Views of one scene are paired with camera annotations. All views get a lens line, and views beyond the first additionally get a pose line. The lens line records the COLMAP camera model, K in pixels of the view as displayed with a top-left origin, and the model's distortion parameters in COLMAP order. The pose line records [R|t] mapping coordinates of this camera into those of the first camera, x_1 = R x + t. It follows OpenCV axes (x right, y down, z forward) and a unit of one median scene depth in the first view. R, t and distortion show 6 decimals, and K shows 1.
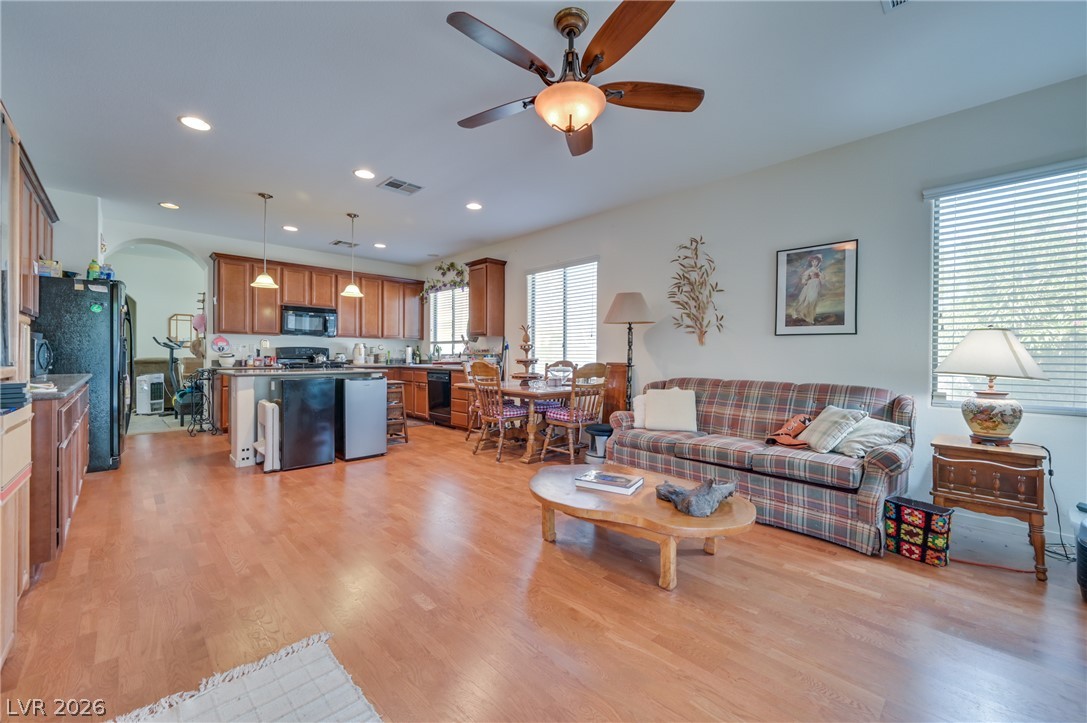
lens RADIAL K [[445.8, 0, 536.1], [0, 445.8, 356.7], [0, 0, 1]] dist [0.002076, -0.001432]
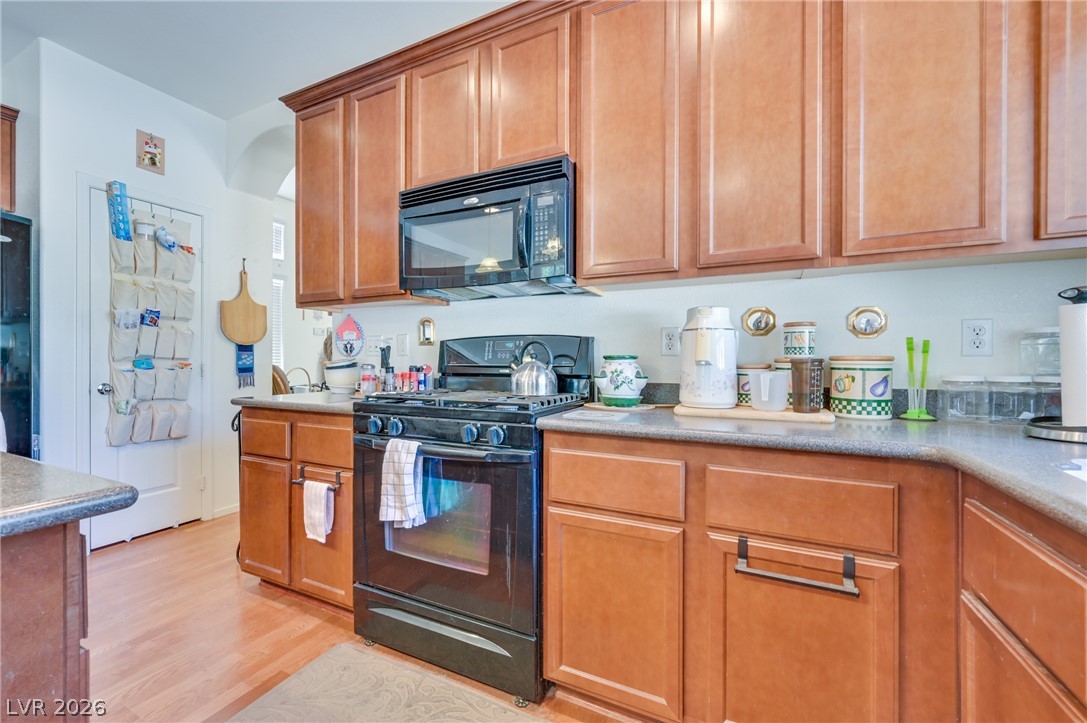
lens RADIAL K [[475.1, 0, 487.3], [0, 475.1, 360.9], [0, 0, 1]] dist [0.000978, 0.000188]
pose [[0.297389, -0.004275, -0.954747, -0.245027], [-0.004457, 0.999973, -0.005866, -0.003843], [0.954746, 0.006000, 0.297362, 0.937040]]
